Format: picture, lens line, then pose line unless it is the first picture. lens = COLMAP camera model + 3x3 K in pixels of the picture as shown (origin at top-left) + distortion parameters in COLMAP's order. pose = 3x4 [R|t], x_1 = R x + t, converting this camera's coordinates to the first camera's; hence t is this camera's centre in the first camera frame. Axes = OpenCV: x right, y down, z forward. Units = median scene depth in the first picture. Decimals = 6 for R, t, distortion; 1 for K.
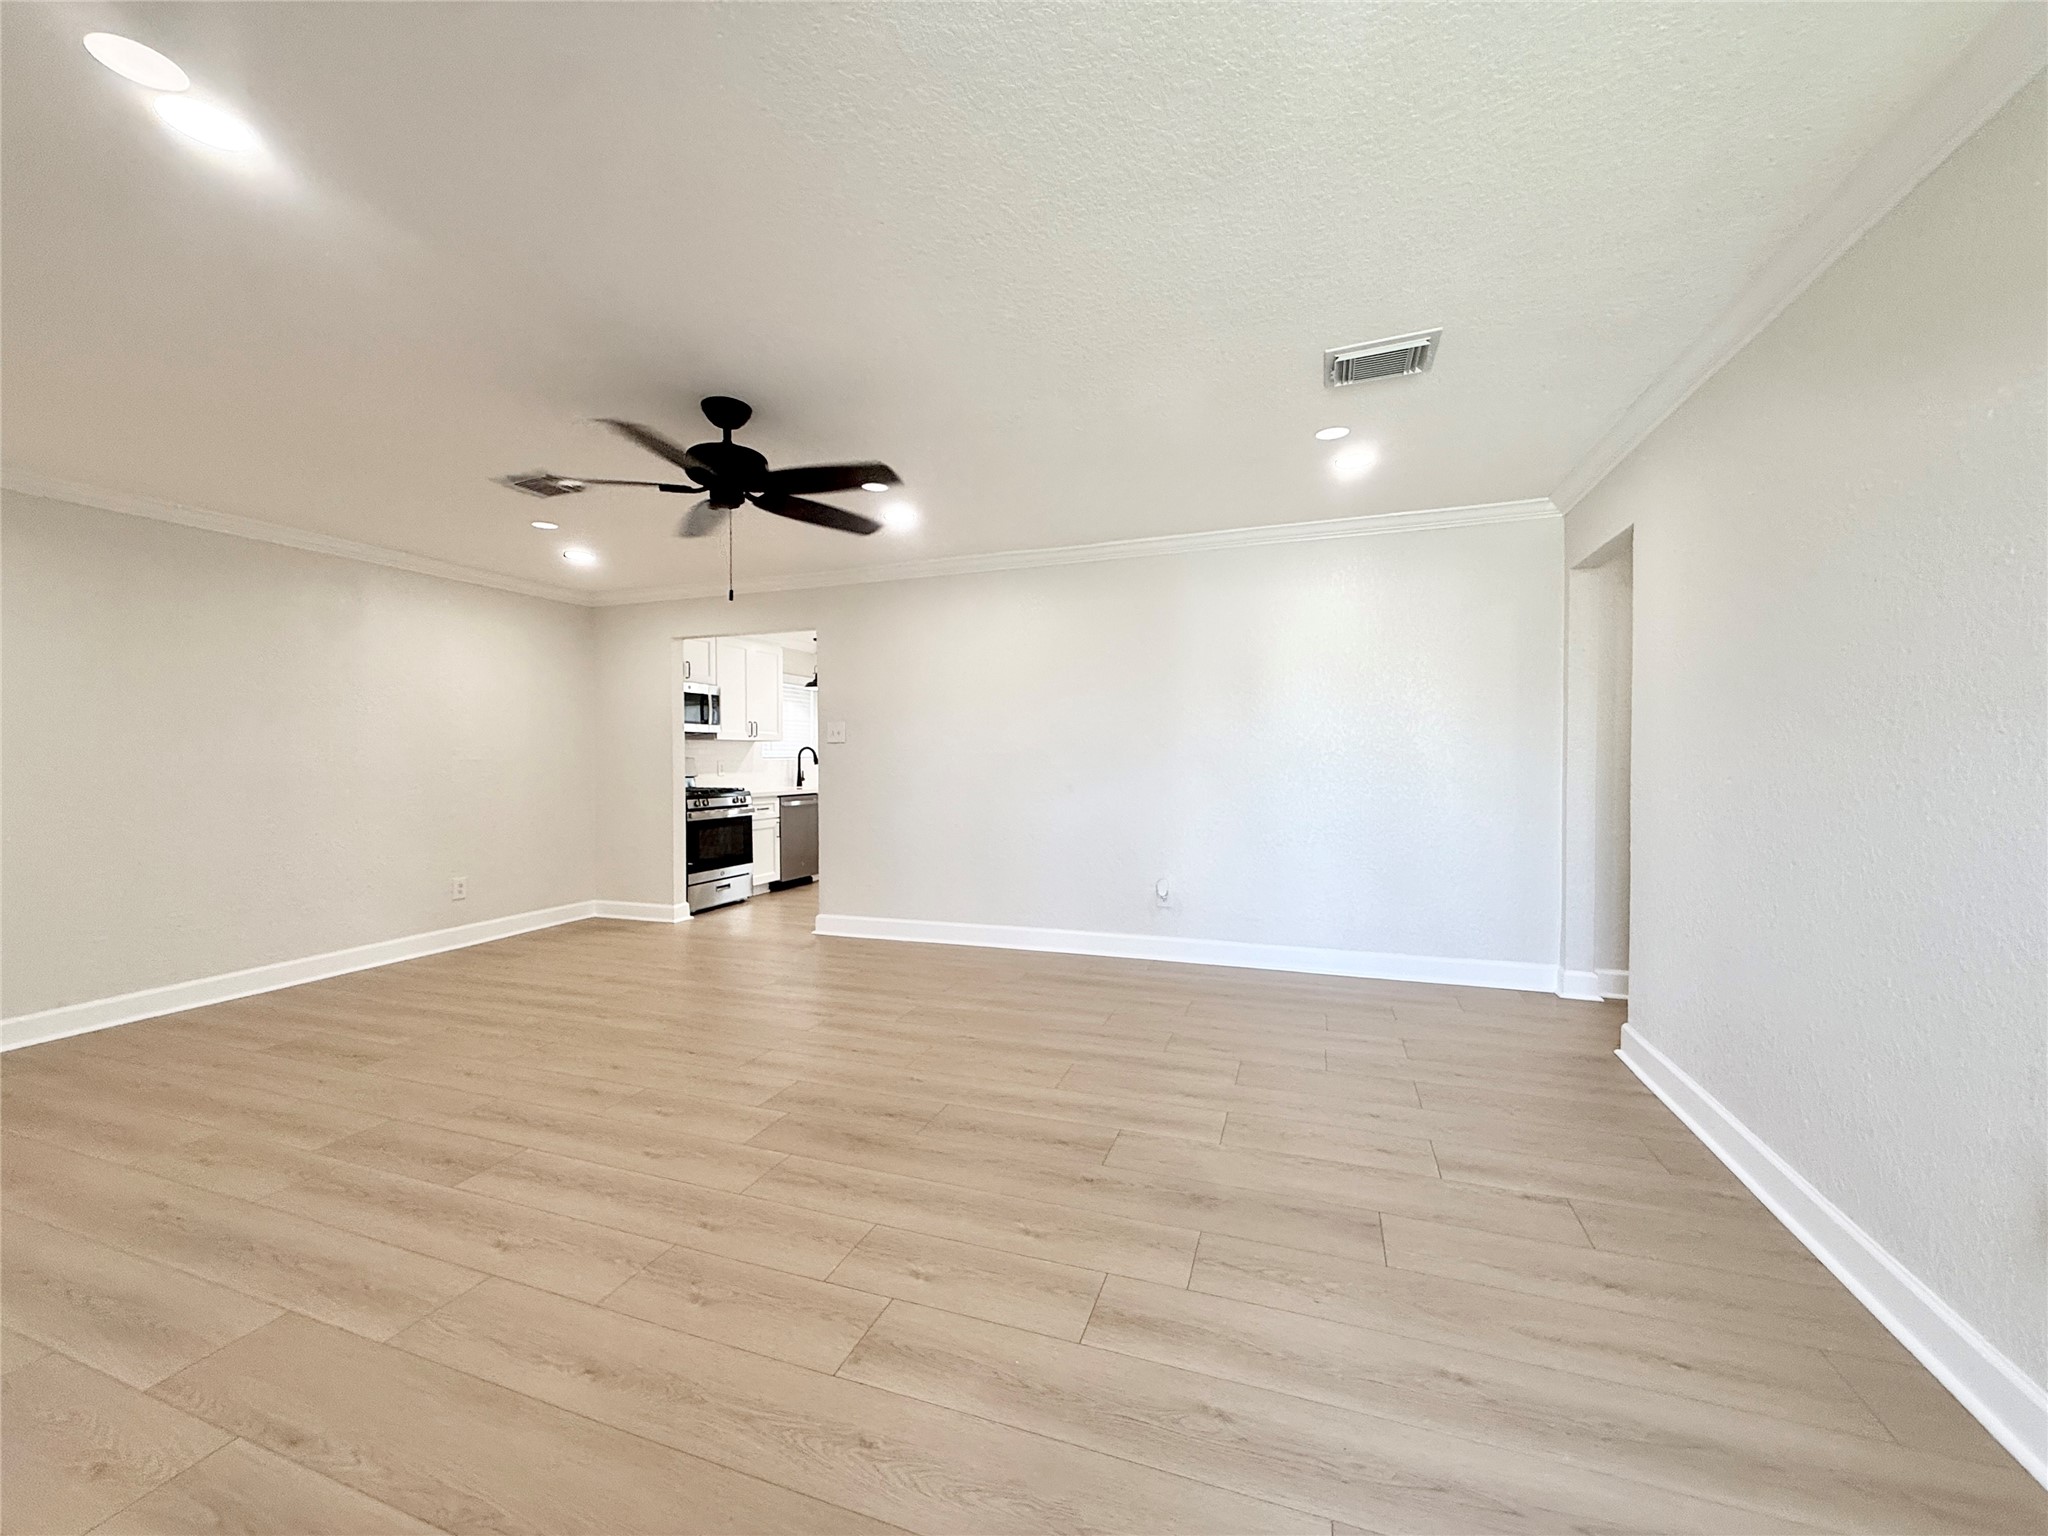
lens RADIAL K [[815.8, 0, 1022.4], [0, 815.8, 763.1], [0, 0, 1]] dist [-0.001448, 0.001048]
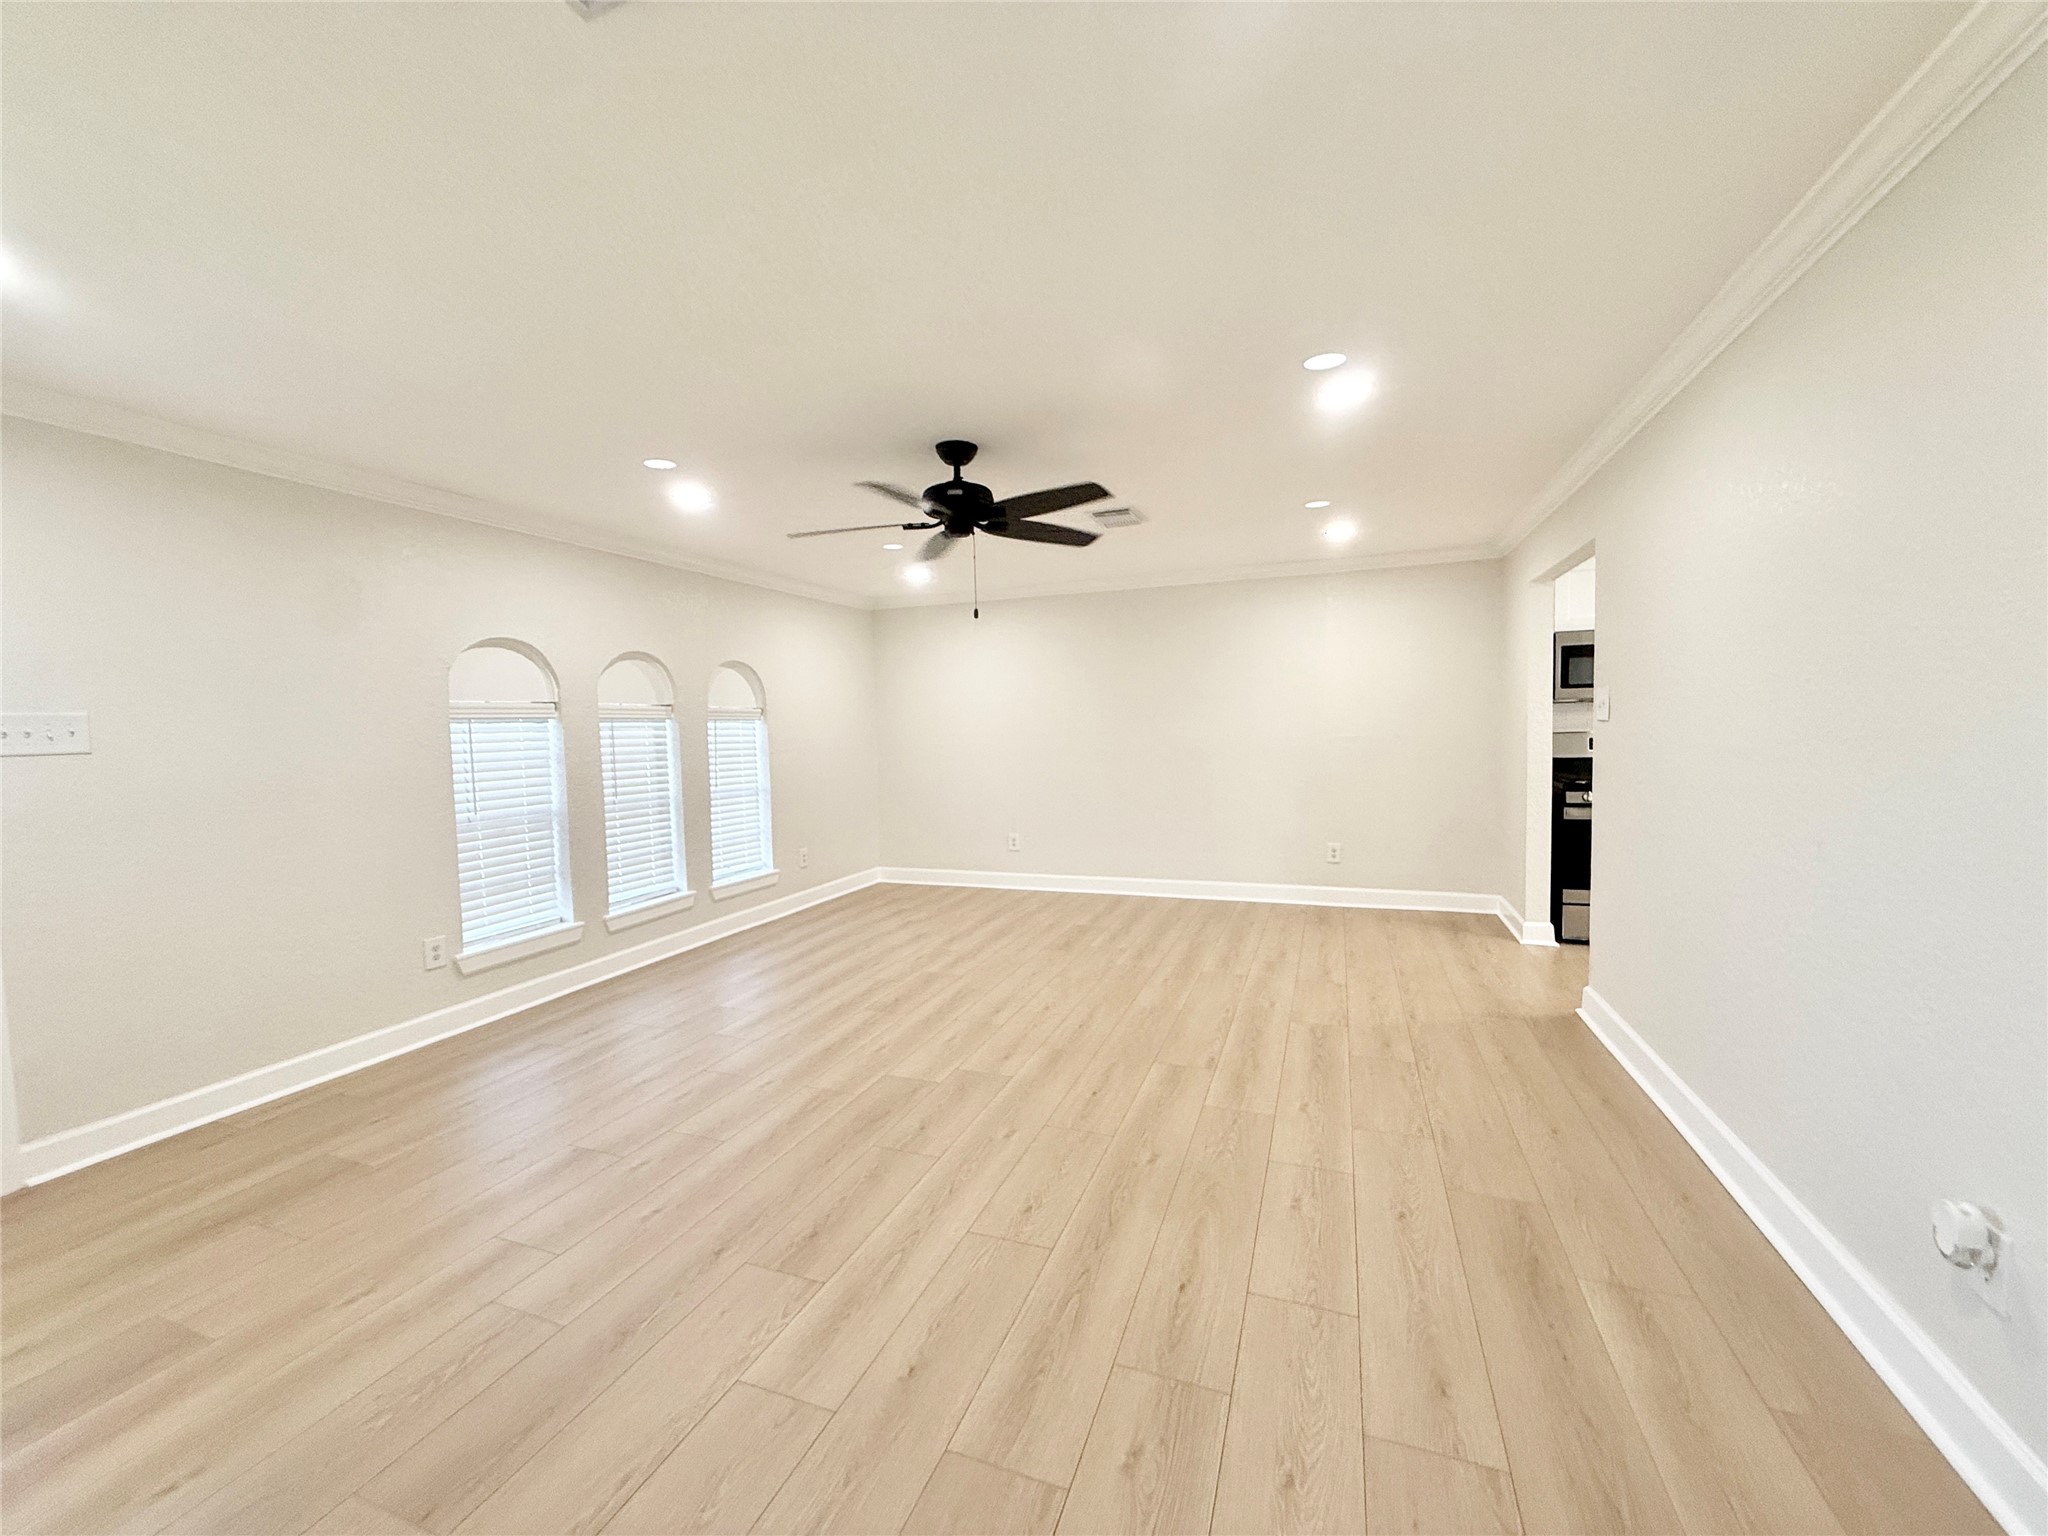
lens RADIAL K [[815.8, 0, 1022.7], [0, 815.8, 762.7], [0, 0, 1]] dist [-0.001448, 0.001048]
pose [[-0.024325, 0.052919, -0.998303, 0.724499], [0.014188, 0.998516, 0.052584, -0.057992], [0.999603, -0.012885, -0.025040, 1.040518]]
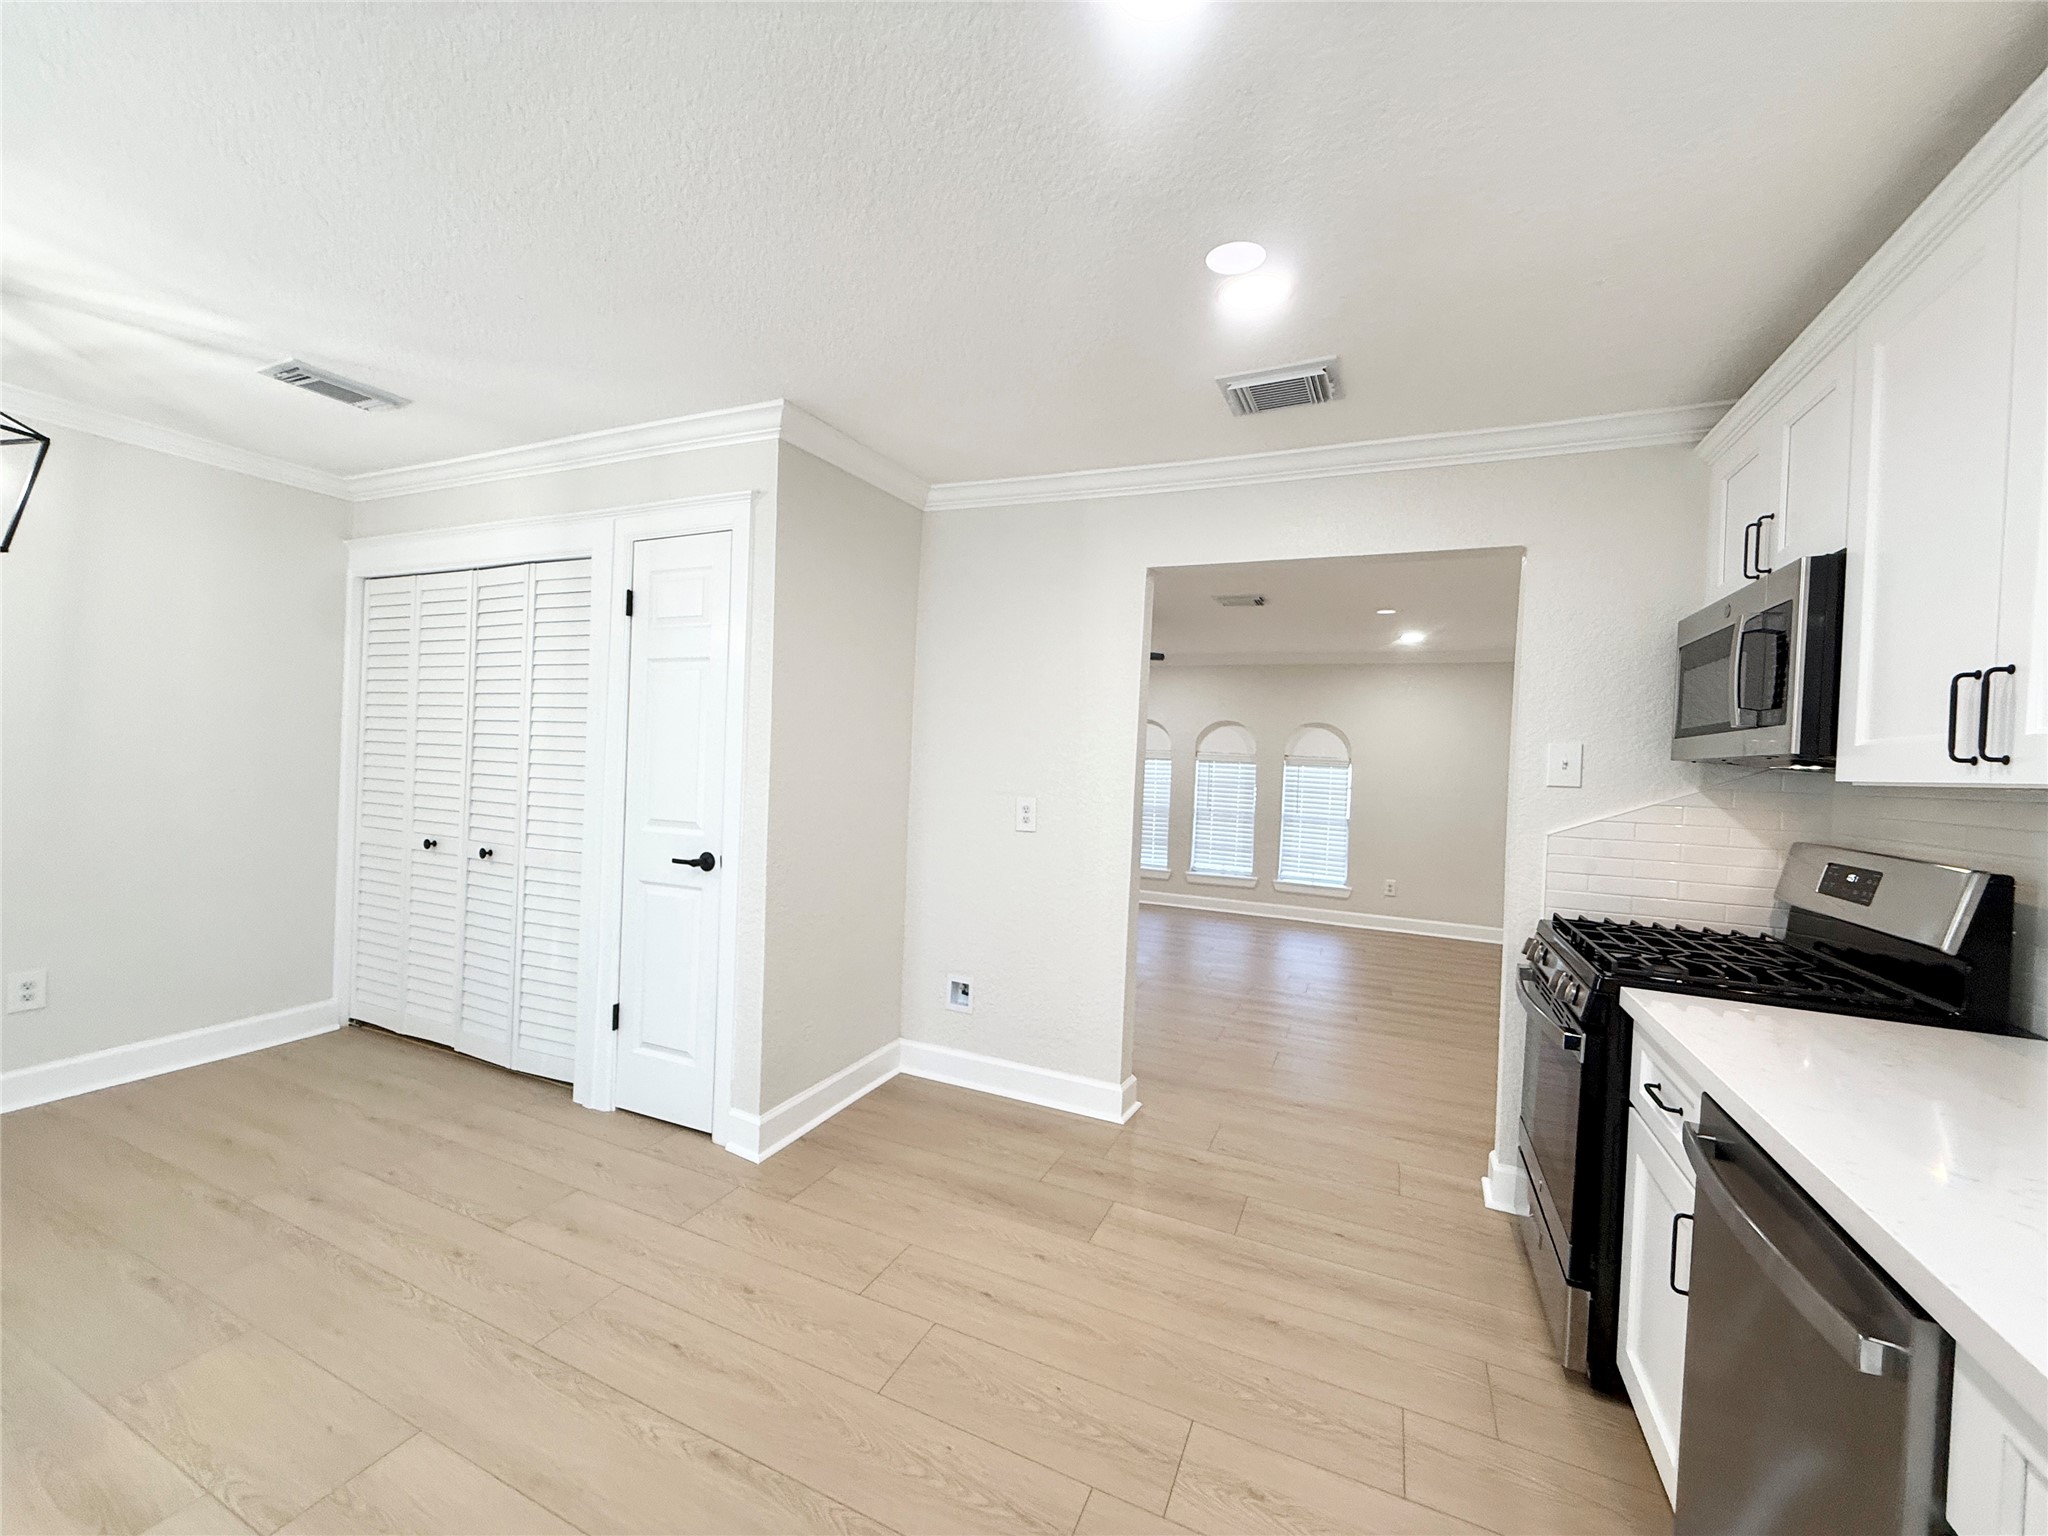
lens RADIAL K [[815.8, 0, 1020.0], [0, 815.8, 768.0], [0, 0, 1]] dist [-0.001448, 0.001048]
pose [[-0.996080, -0.043279, 0.077141, -0.375482], [-0.042154, 0.998981, 0.016148, -0.064111], [-0.077762, 0.012832, -0.996889, 2.871450]]
